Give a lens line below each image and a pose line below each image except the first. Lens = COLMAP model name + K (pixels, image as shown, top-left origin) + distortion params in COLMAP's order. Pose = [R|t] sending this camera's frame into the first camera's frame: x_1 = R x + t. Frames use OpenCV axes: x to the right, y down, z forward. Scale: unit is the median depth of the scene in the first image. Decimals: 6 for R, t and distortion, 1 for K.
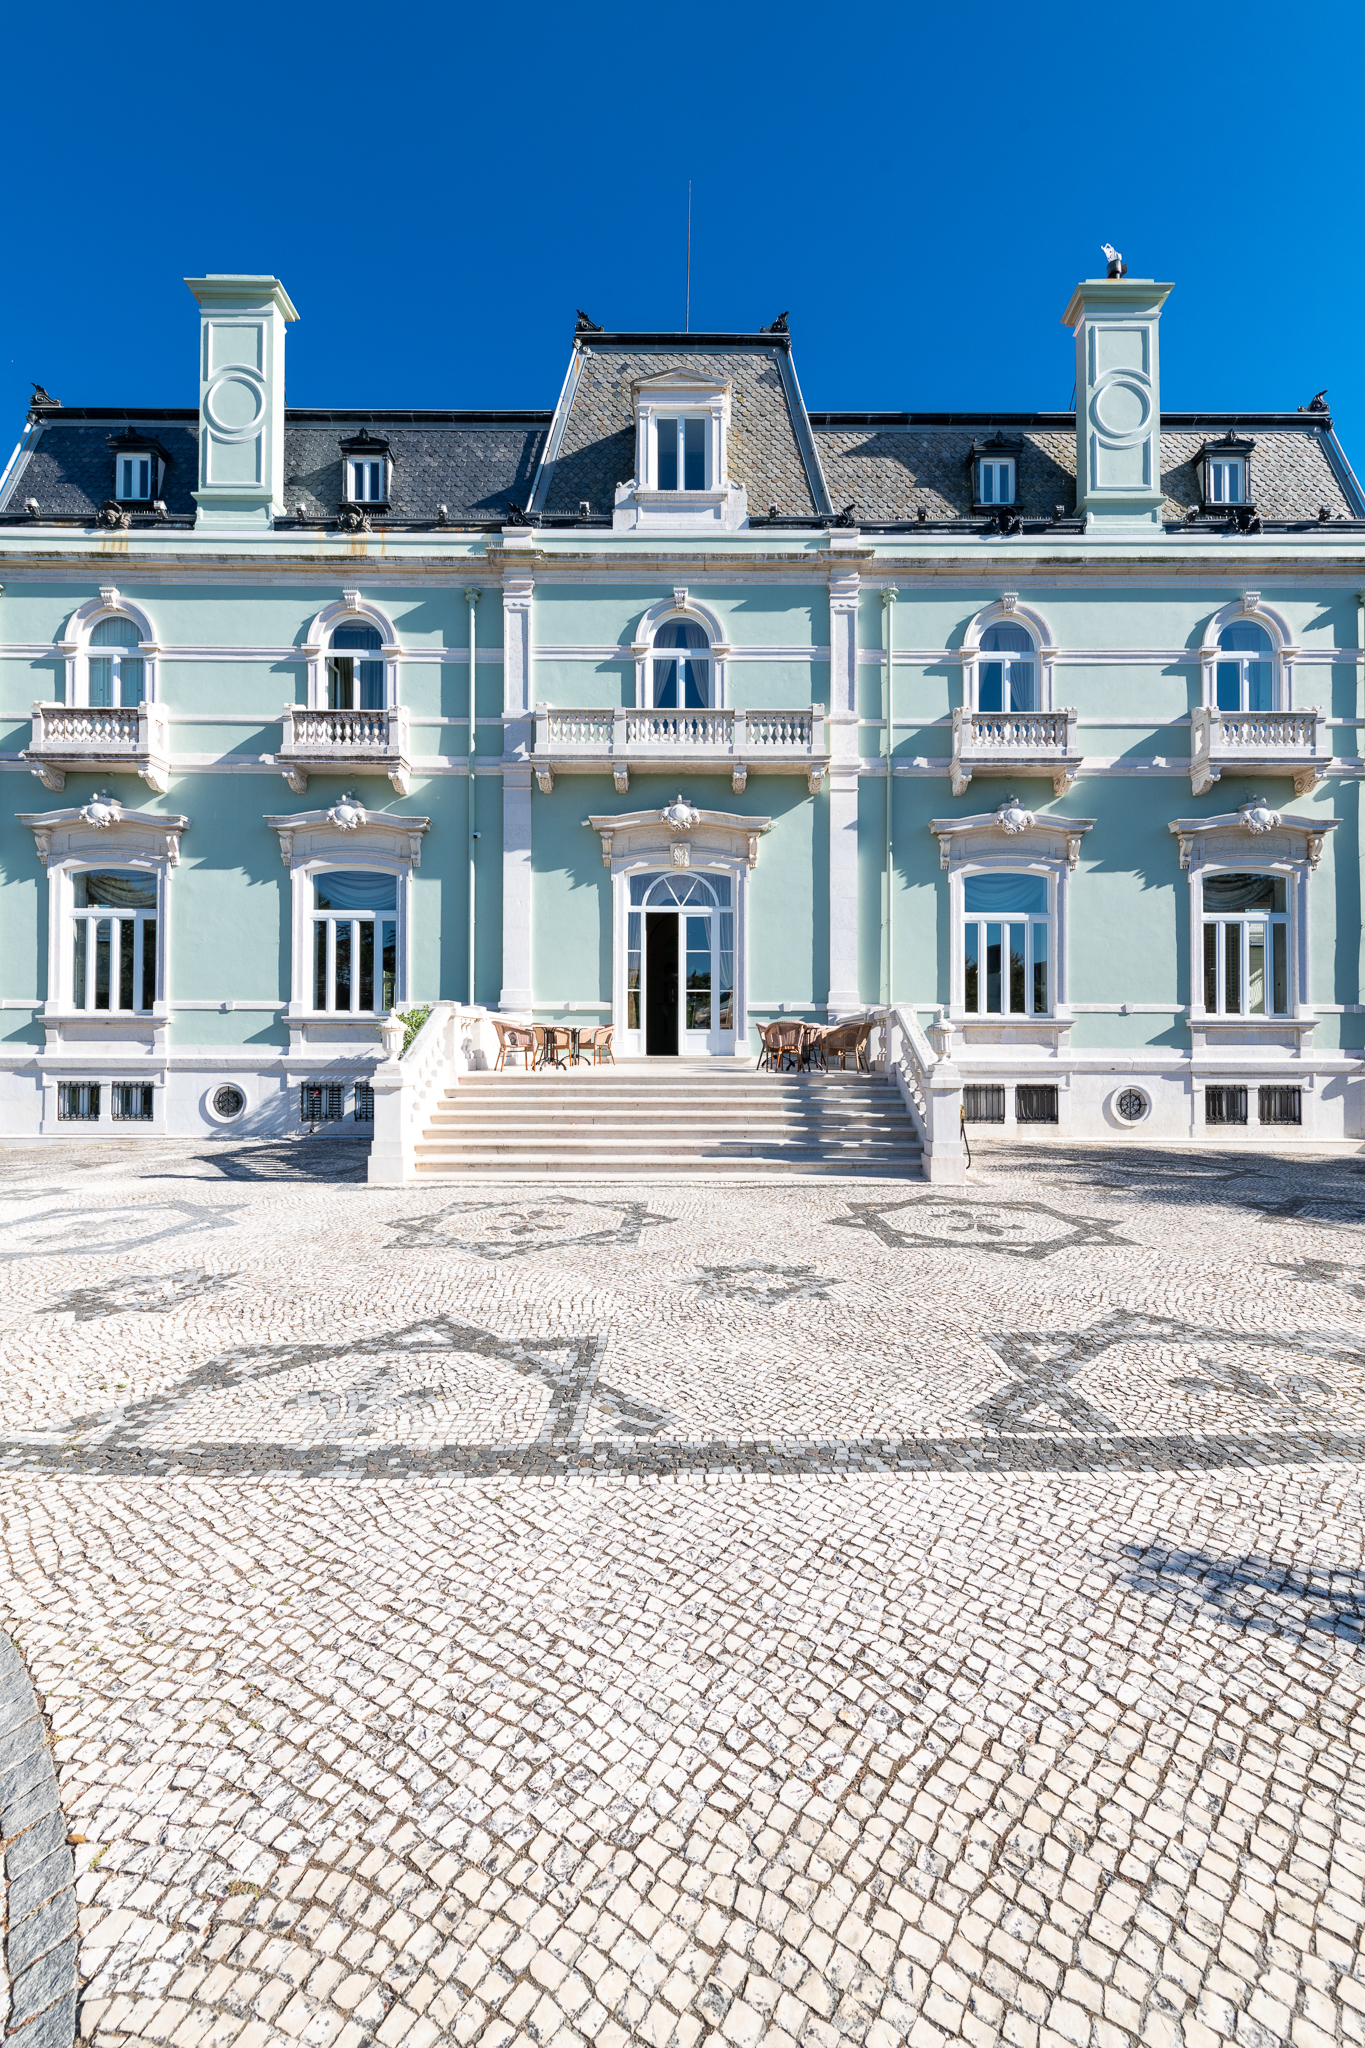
lens RADIAL K [[834.8, 0, 703.3], [0, 834.8, 1036.1], [0, 0, 1]] dist [0.015931, -0.006175]
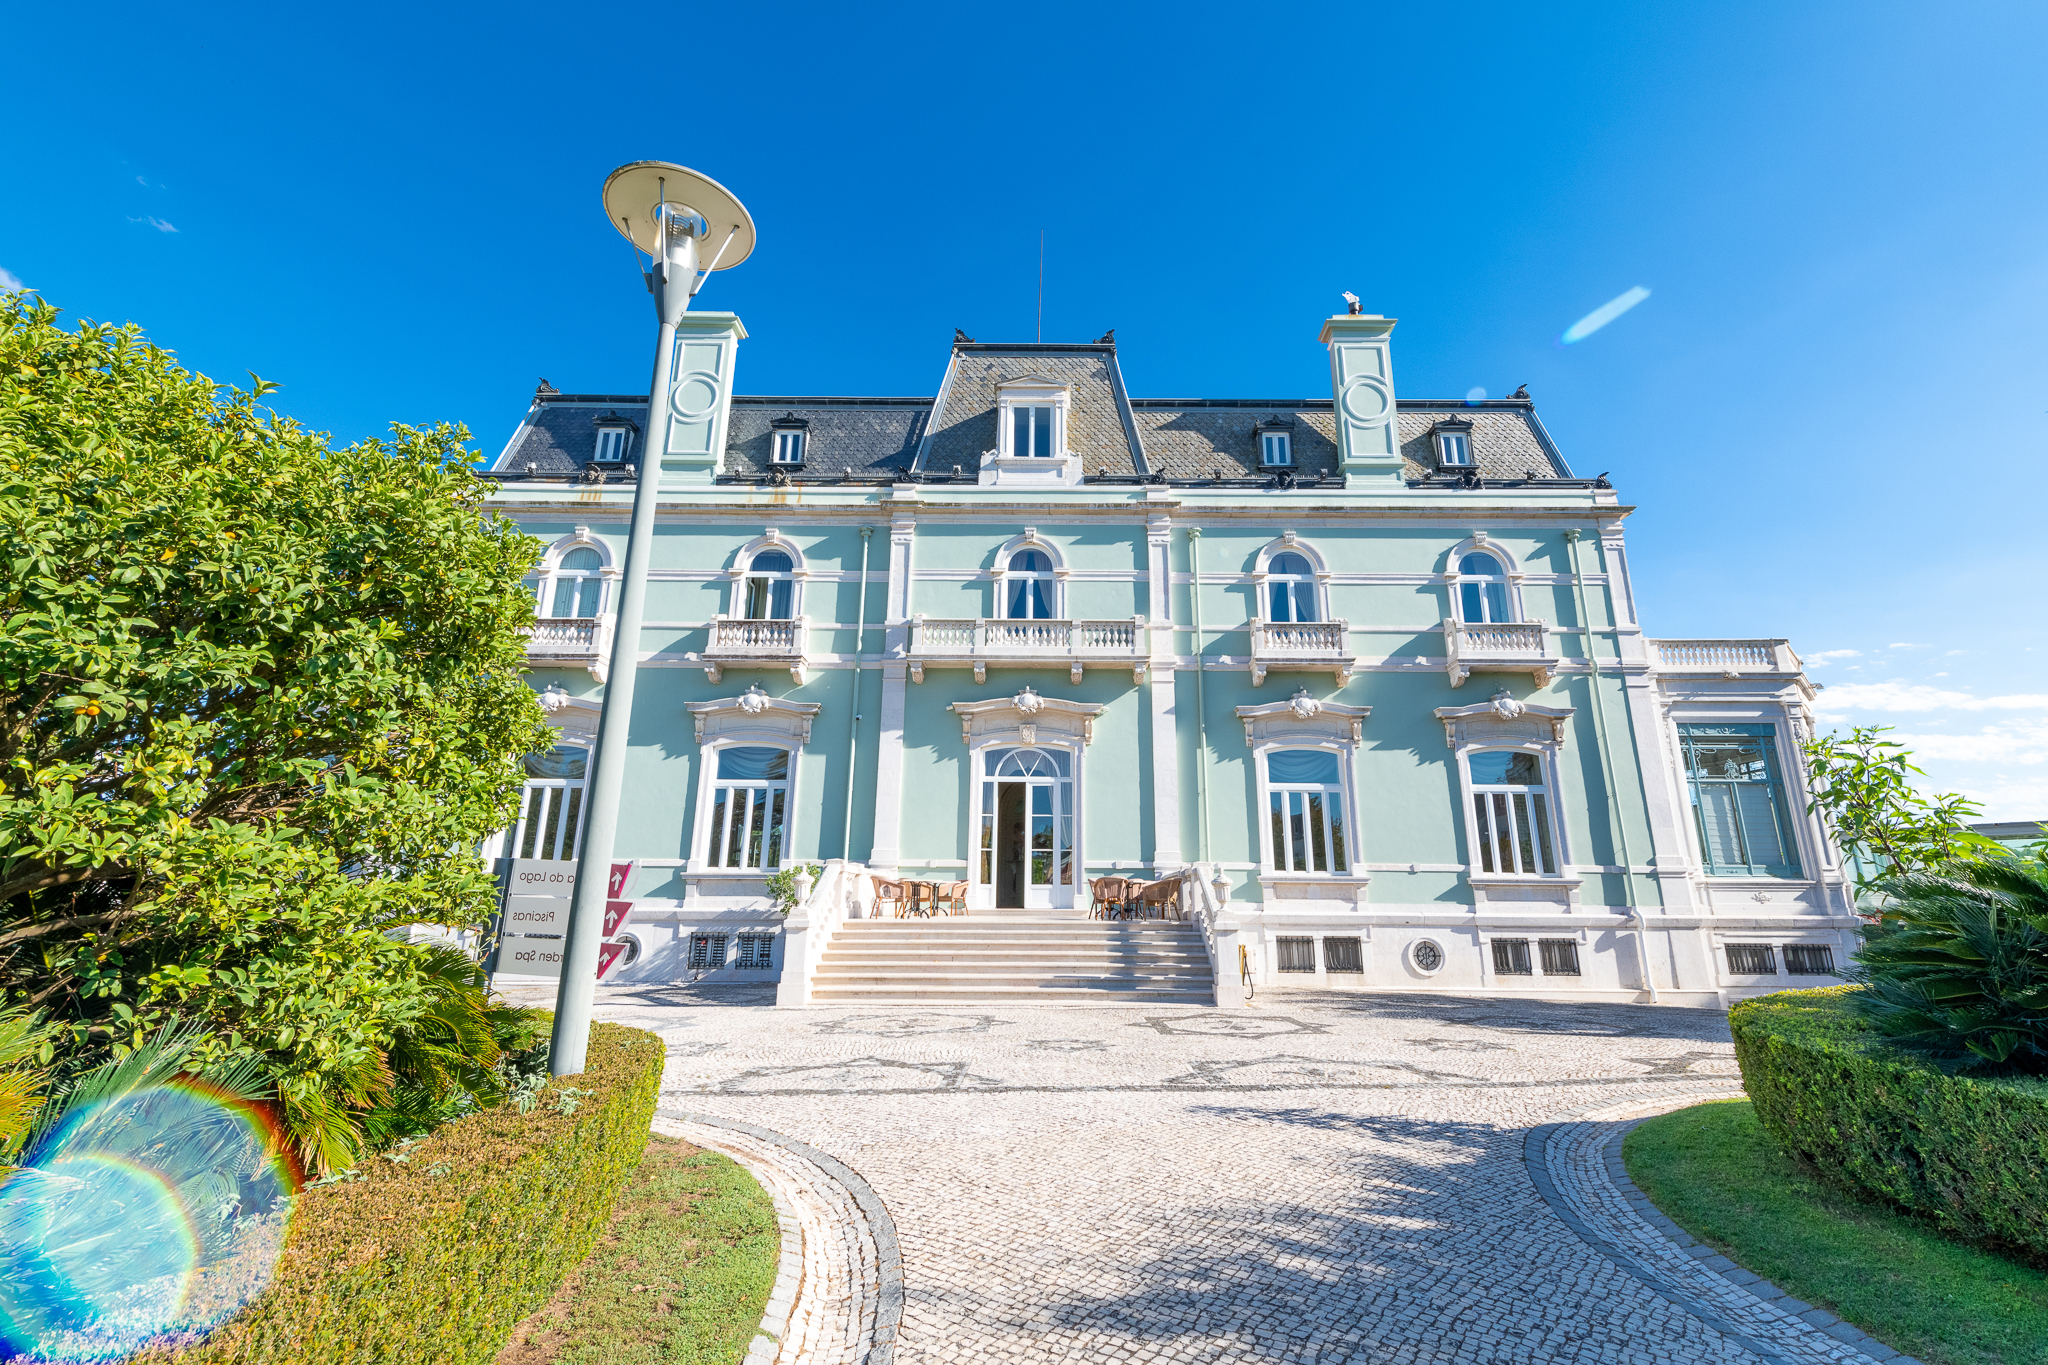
lens RADIAL K [[909.7, 0, 1055.6], [0, 909.7, 657.1], [0, 0, 1]] dist [0.014997, -0.000898]
pose [[0.999985, 0.002141, -0.004985, 0.018406], [-0.003345, 0.966733, -0.255767, 0.009484], [0.004272, 0.255780, 0.966726, -0.284979]]
